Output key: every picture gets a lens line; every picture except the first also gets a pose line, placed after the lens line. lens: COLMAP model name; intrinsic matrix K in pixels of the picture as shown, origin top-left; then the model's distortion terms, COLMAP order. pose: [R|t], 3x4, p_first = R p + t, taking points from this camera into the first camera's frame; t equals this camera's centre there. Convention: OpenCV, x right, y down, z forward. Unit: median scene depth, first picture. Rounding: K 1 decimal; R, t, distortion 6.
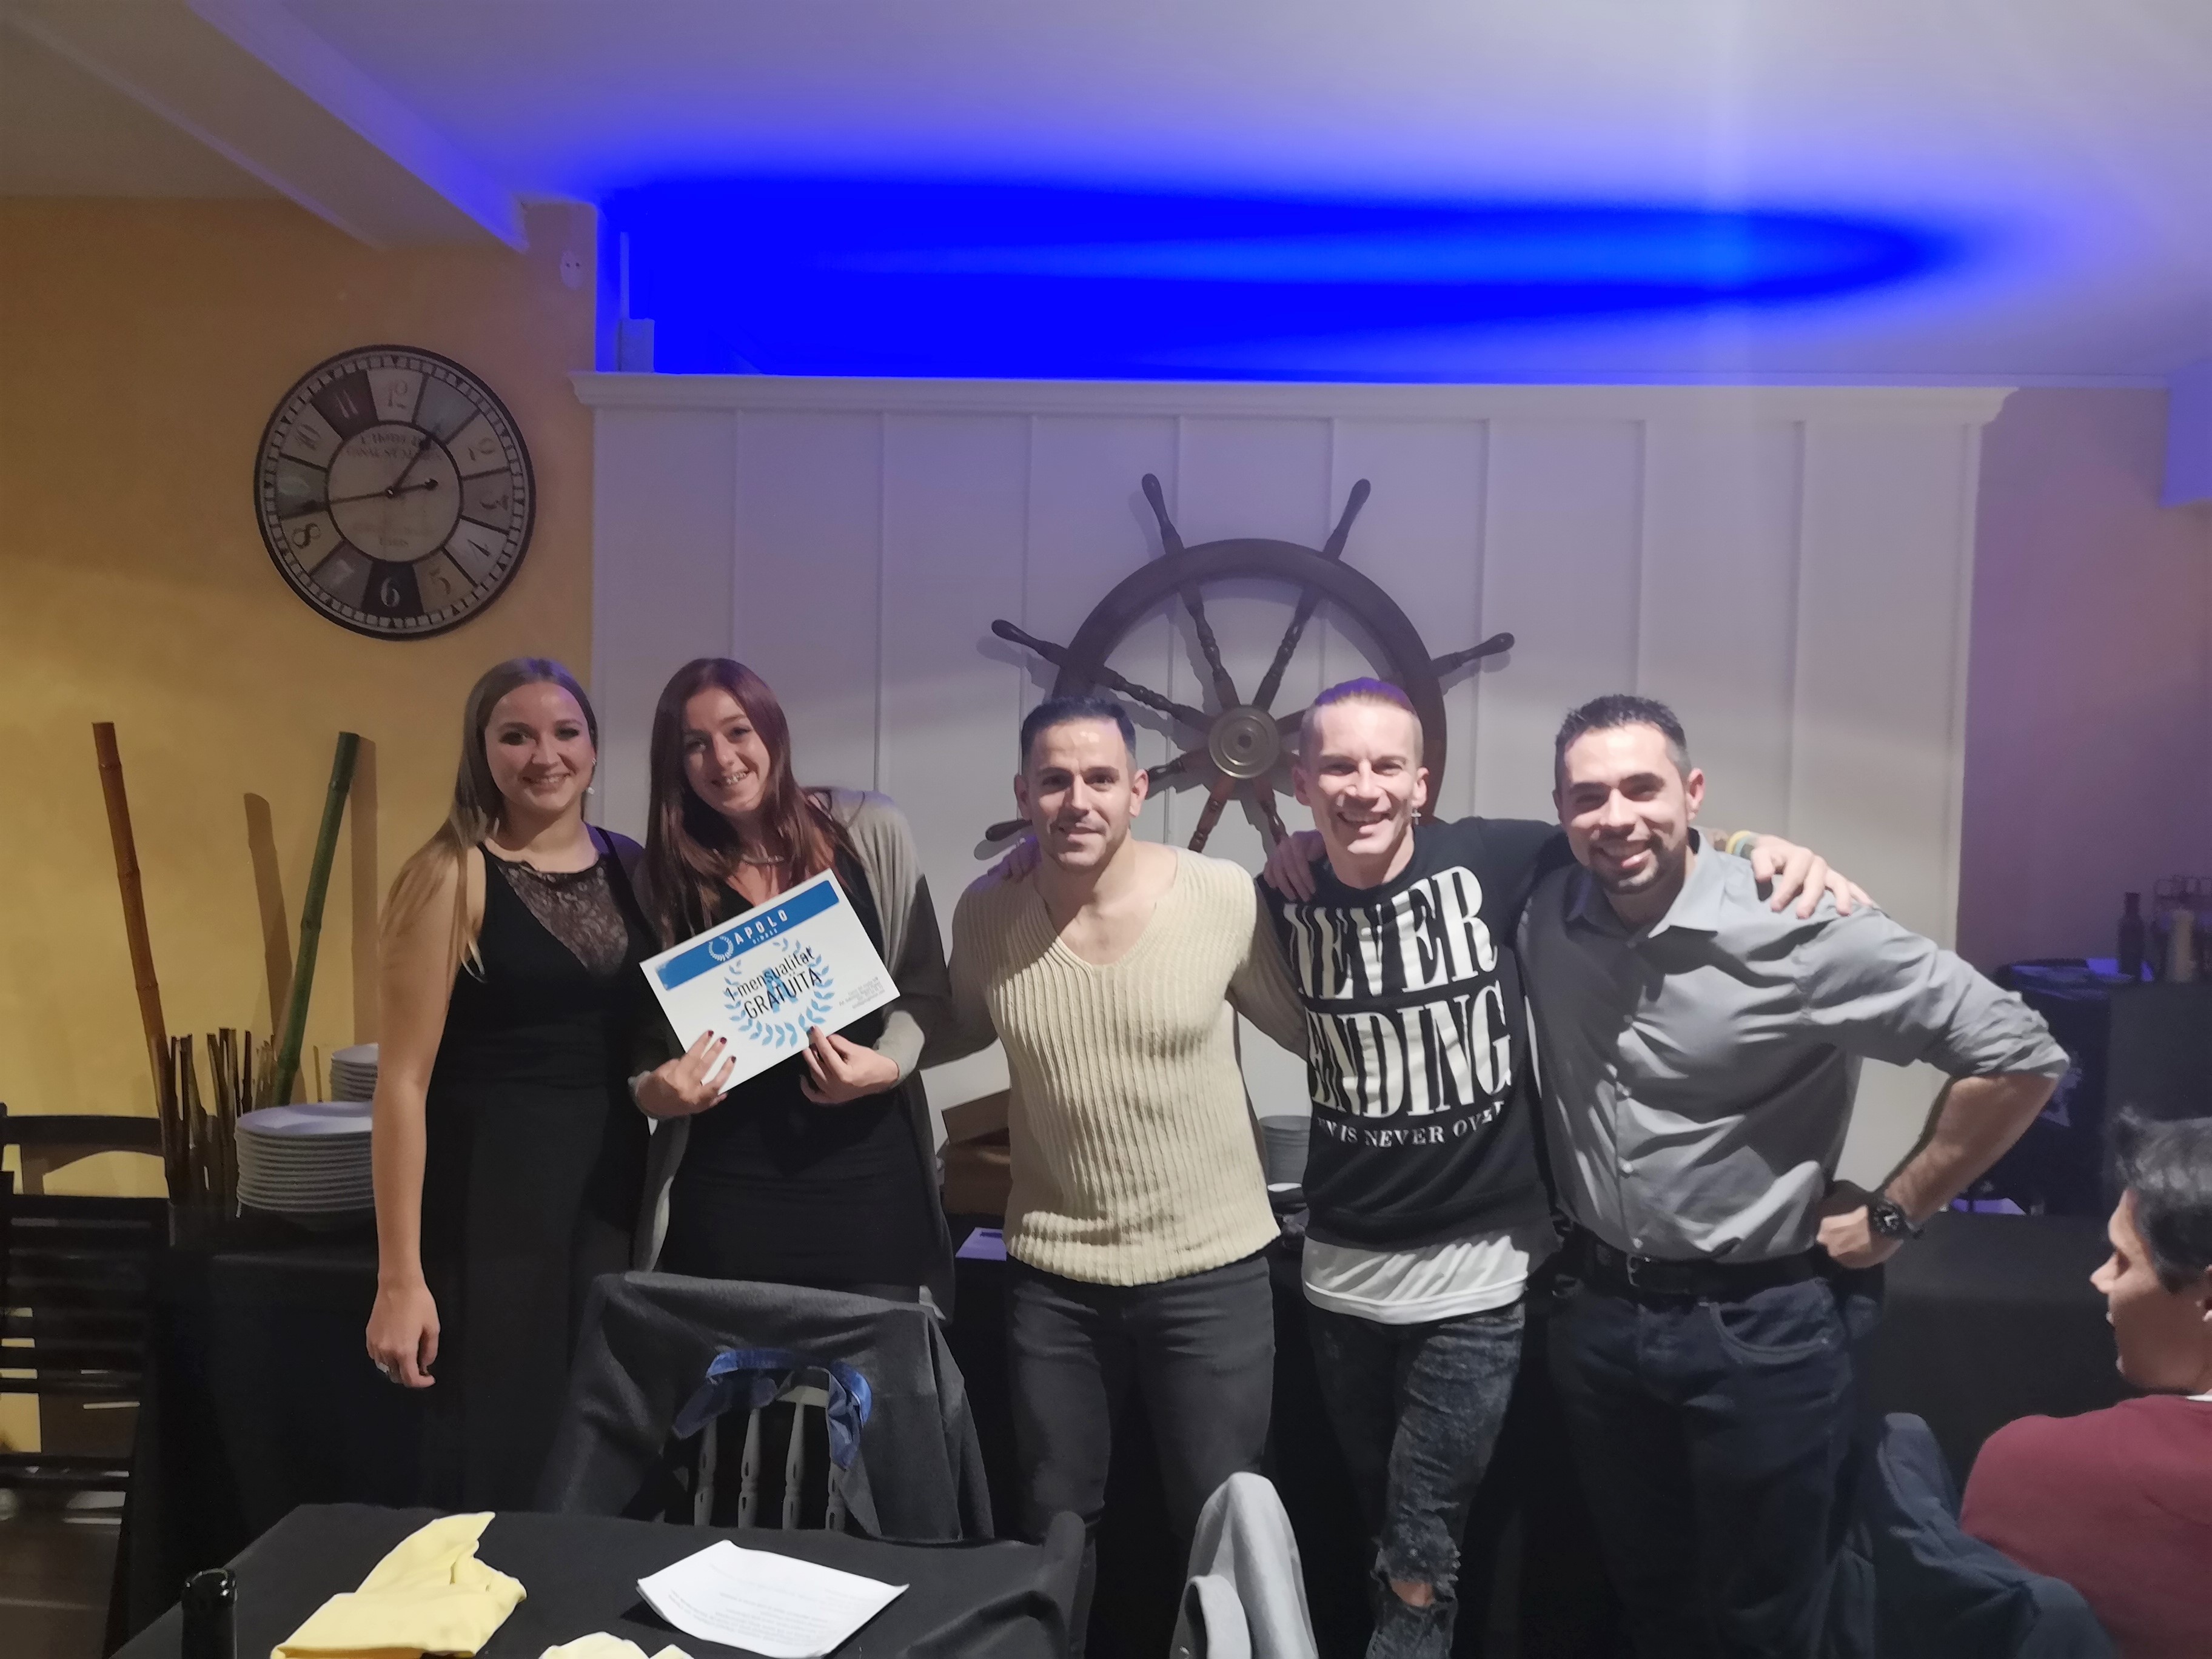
lens RADIAL K [[1683.3, 0, 1052.6], [0, 1683.3, 838.0], [0, 0, 1]] dist [0.067666, -0.057999]
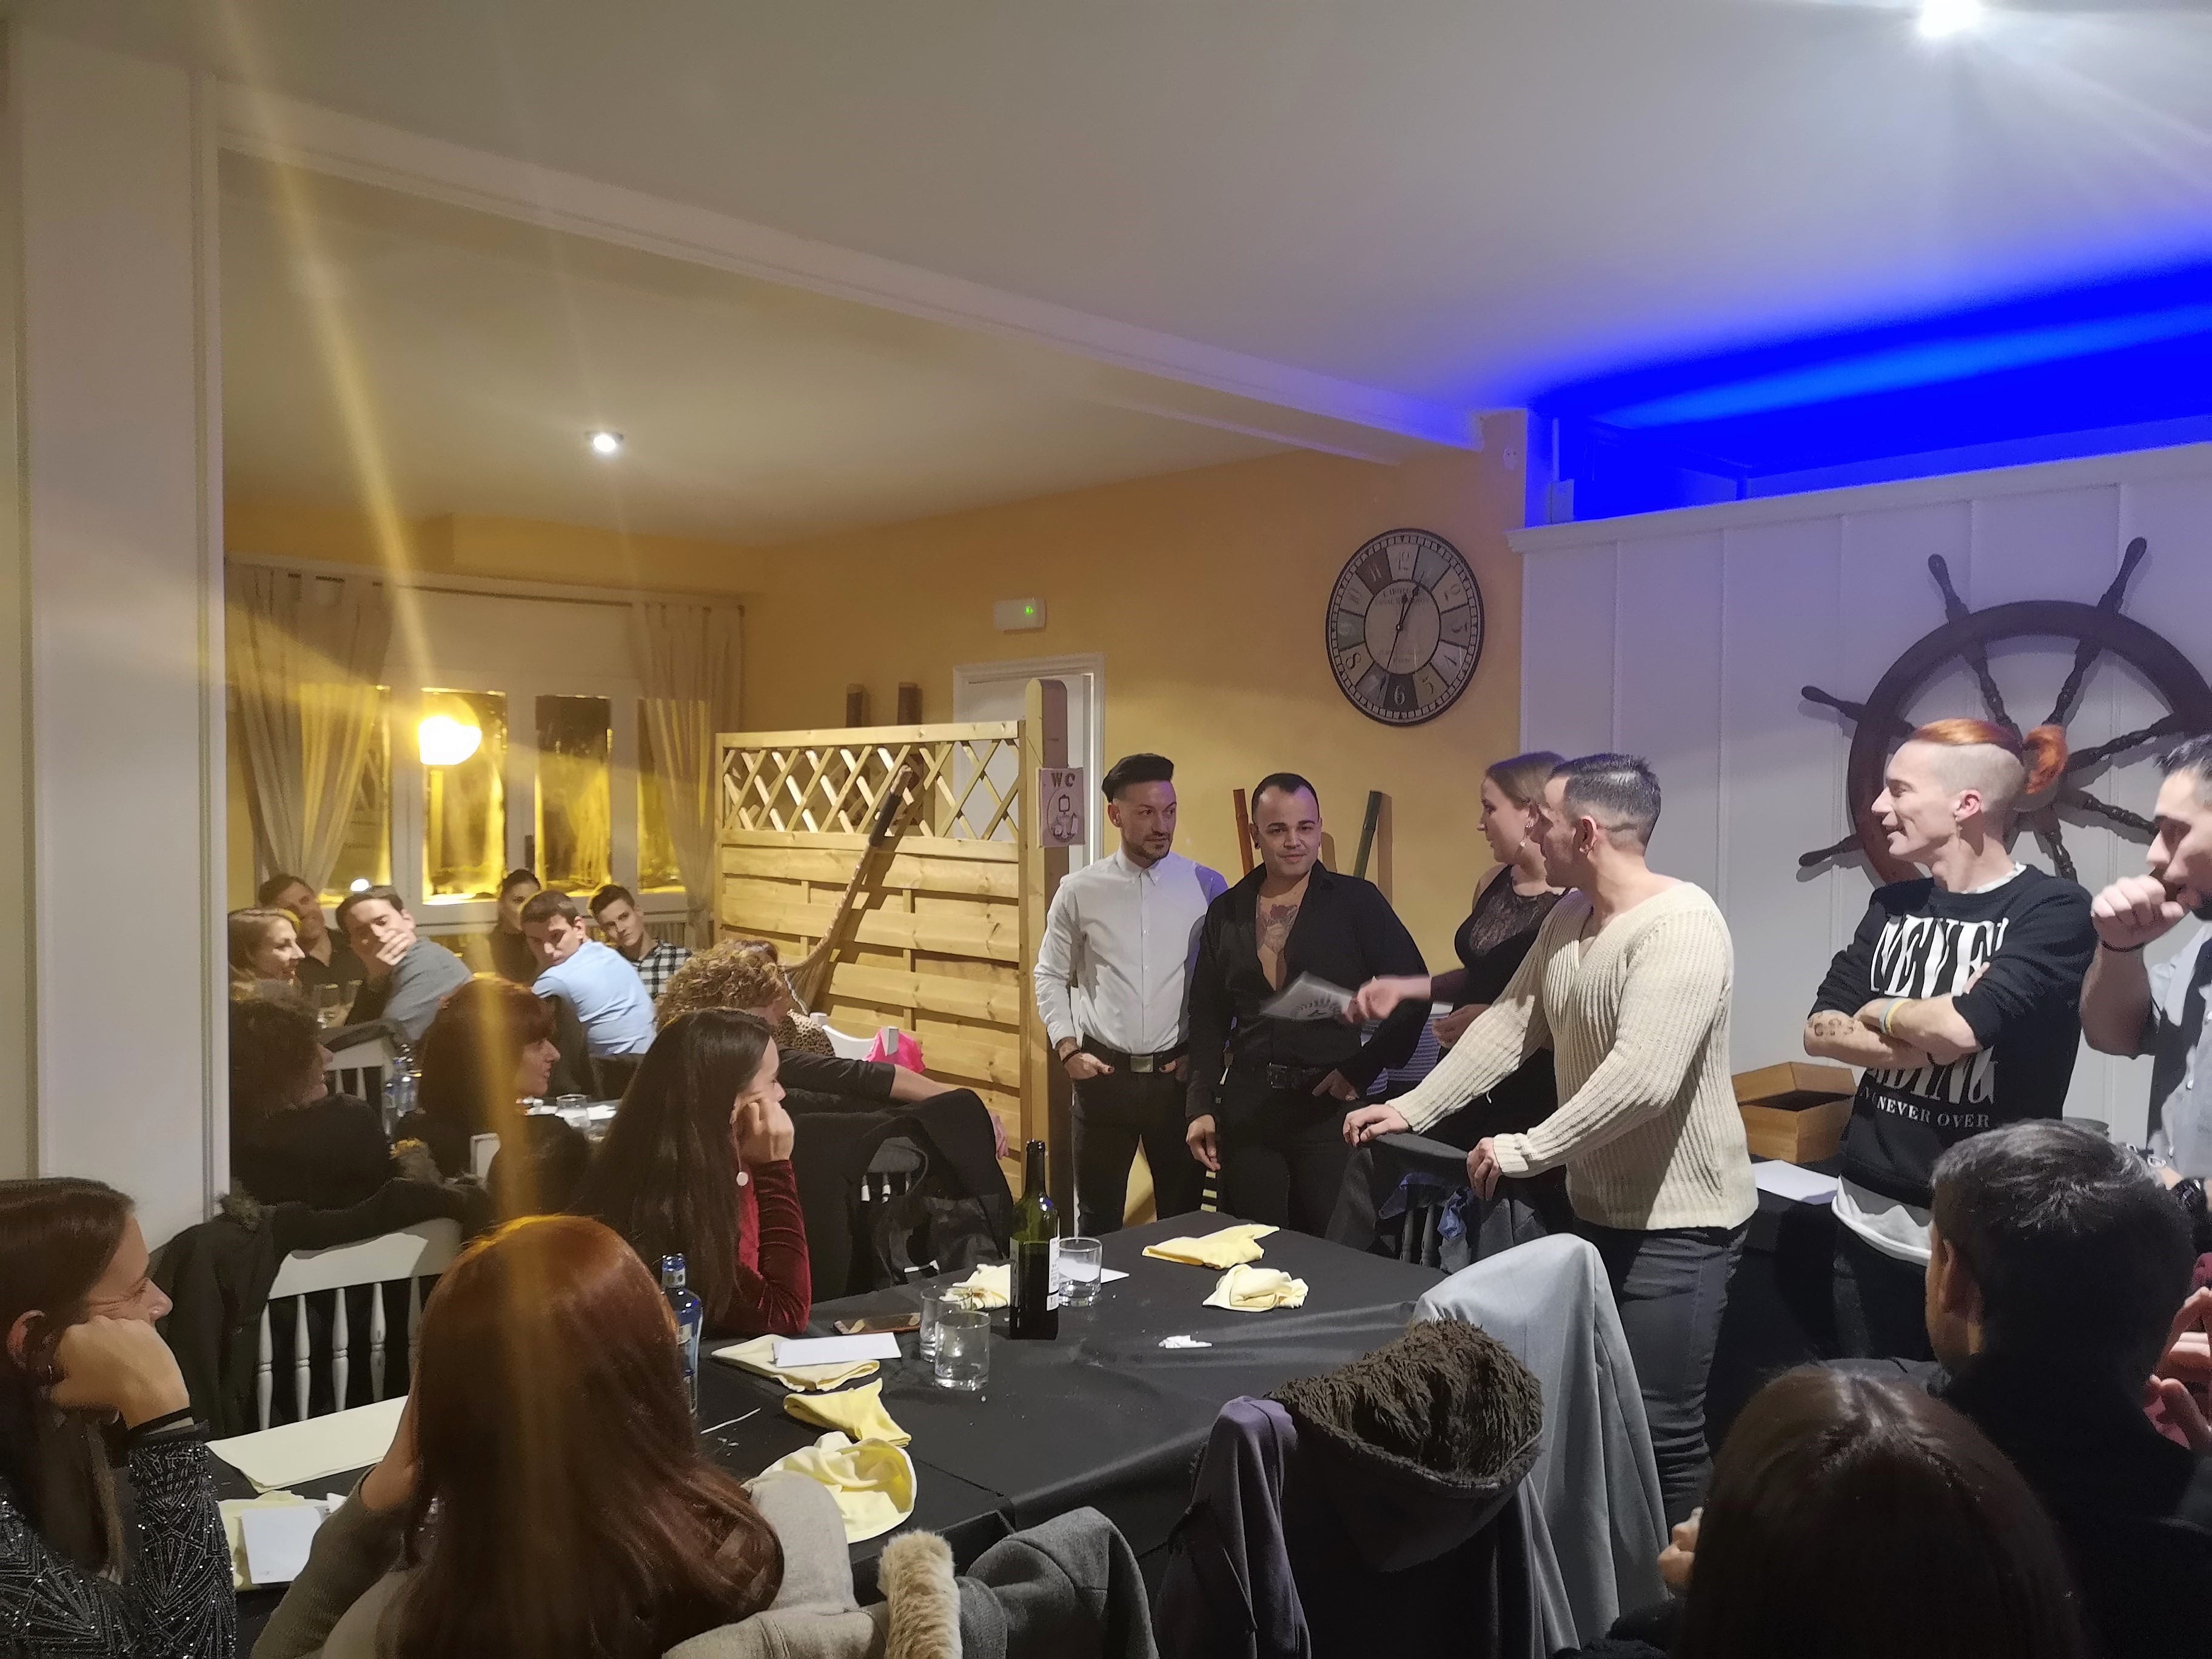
lens RADIAL K [[1683.3, 0, 1118.0], [0, 1683.3, 842.4], [0, 0, 1]] dist [0.067666, -0.057999]
pose [[0.744116, -0.003716, -0.668040, 0.421231], [-0.011381, 0.999769, -0.018239, 0.012960], [0.667953, 0.021174, 0.743902, -0.256500]]
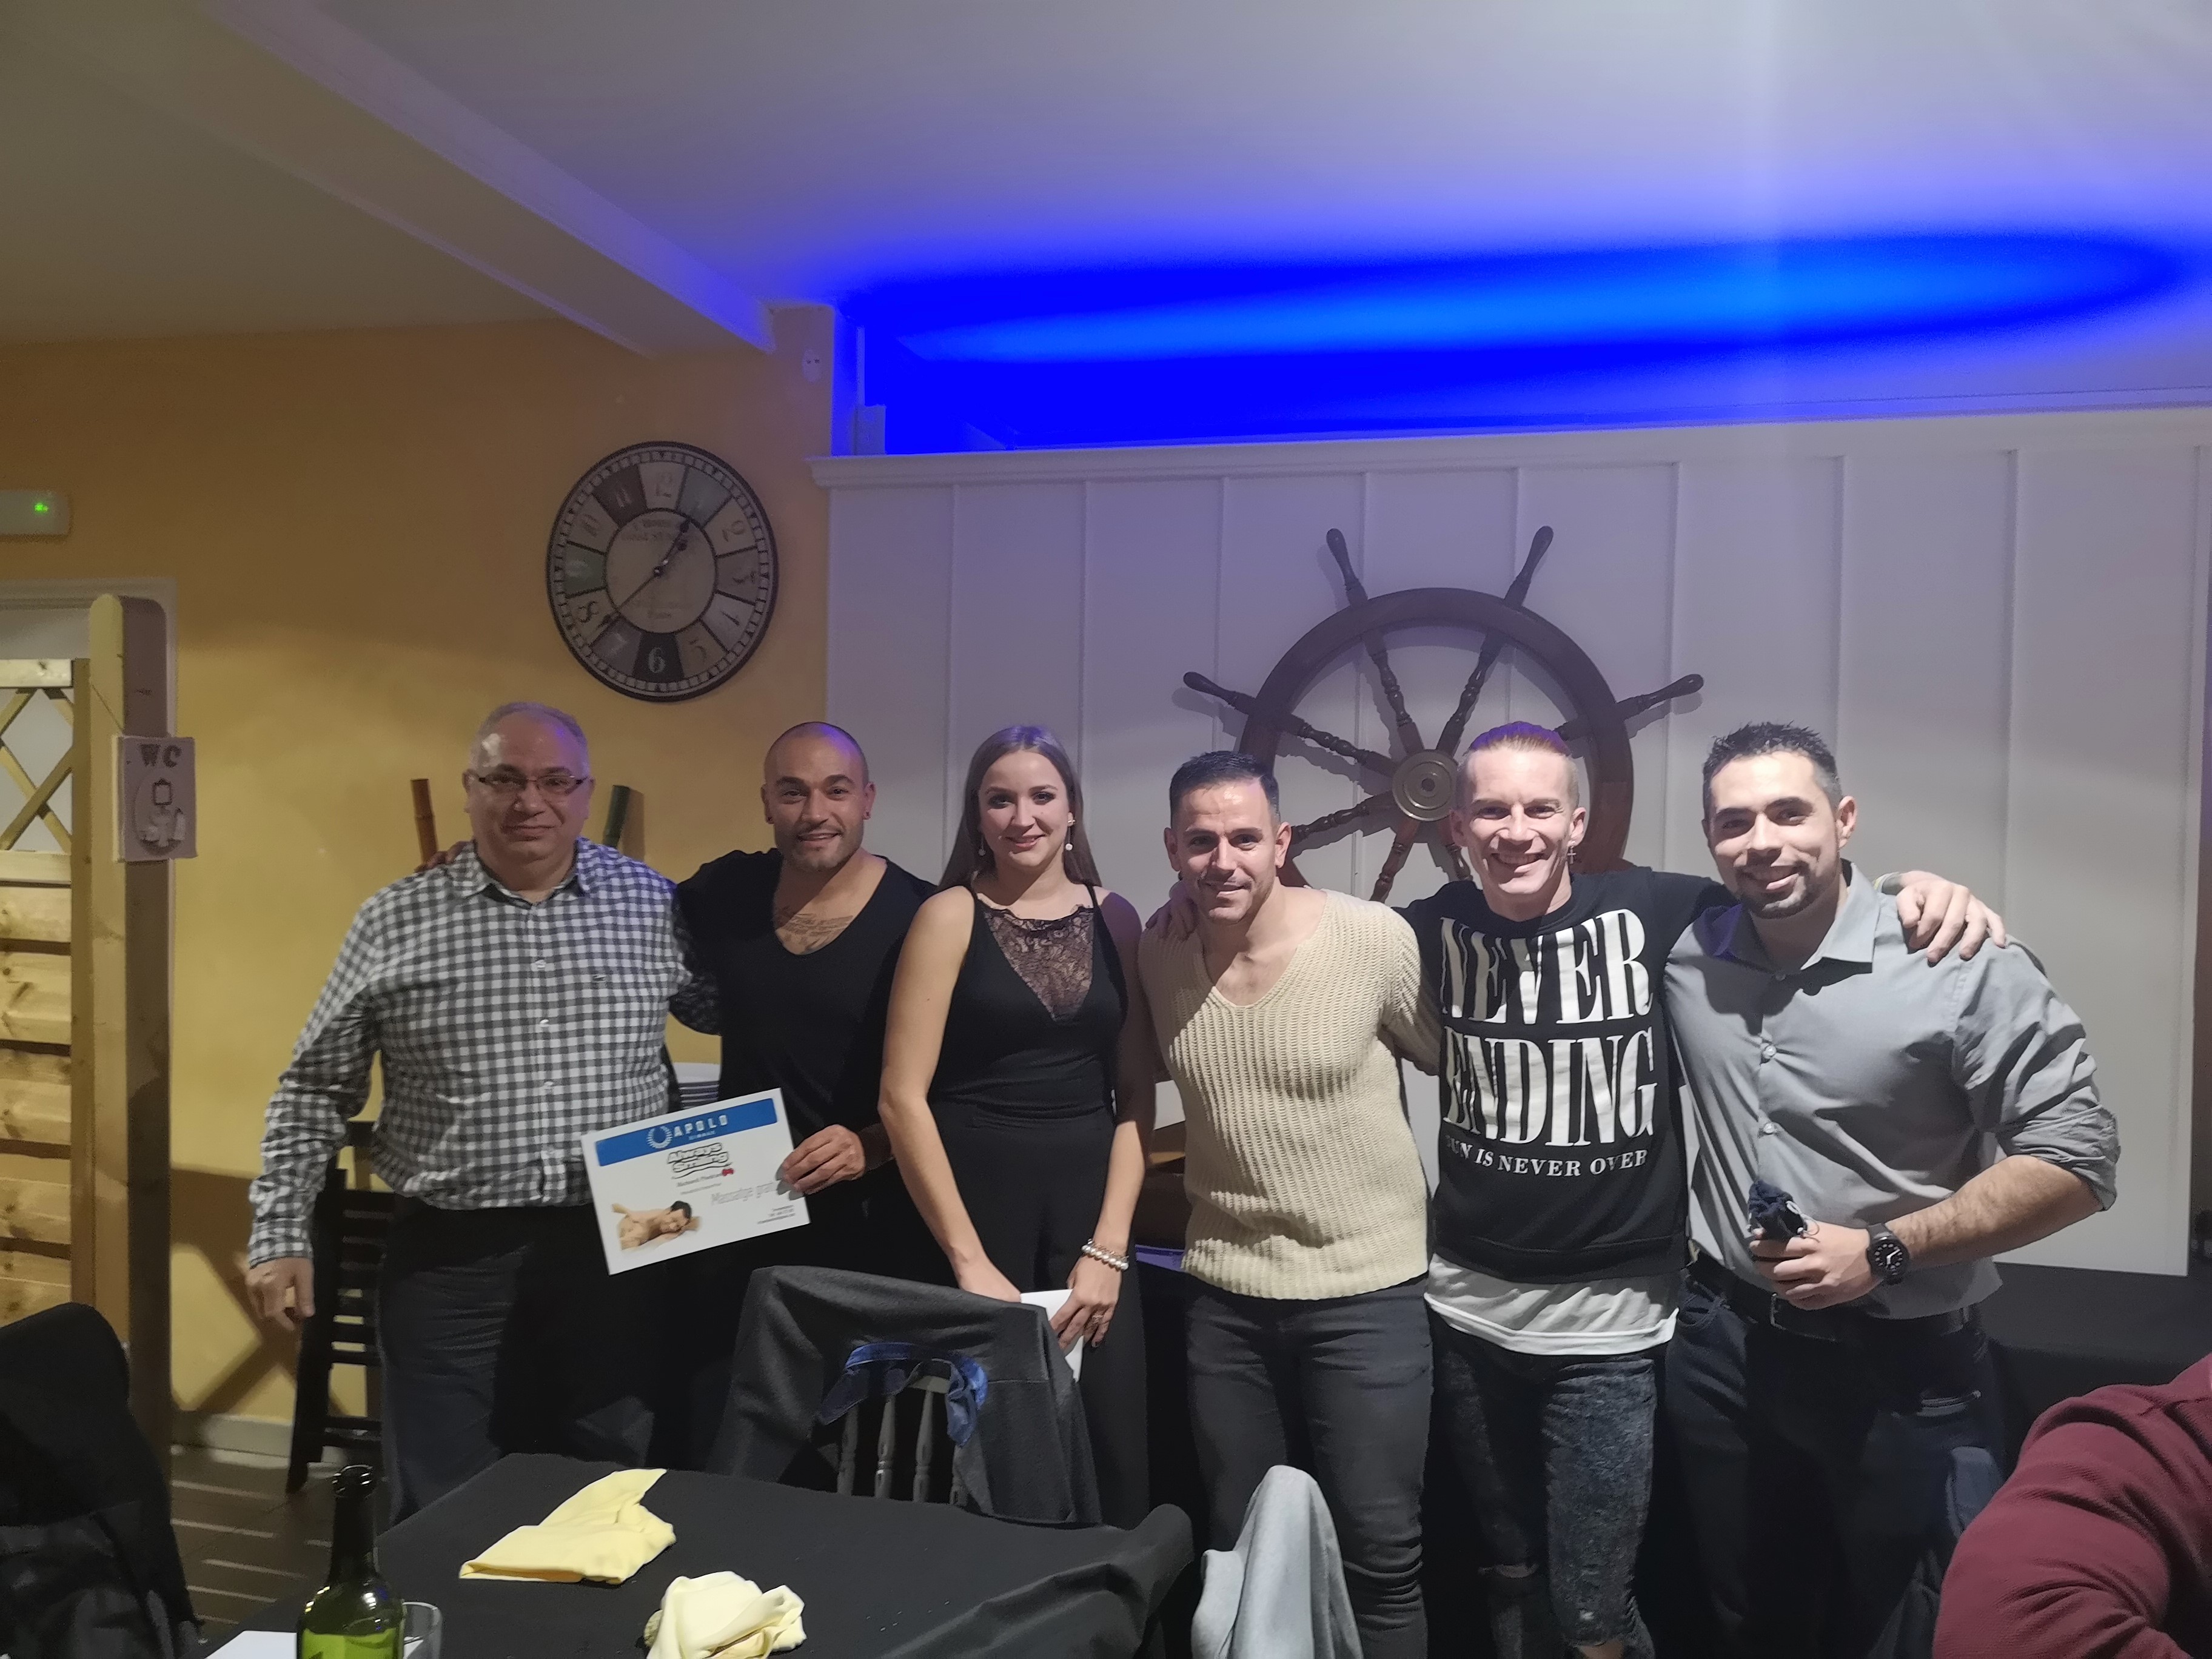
lens RADIAL K [[1683.3, 0, 1081.3], [0, 1683.3, 841.0], [0, 0, 1]] dist [0.067666, -0.057999]
pose [[0.983745, -0.003415, -0.179536, 0.089456], [-0.001441, 0.999637, -0.026910, 0.004526], [0.179563, 0.026731, 0.983383, -0.045385]]
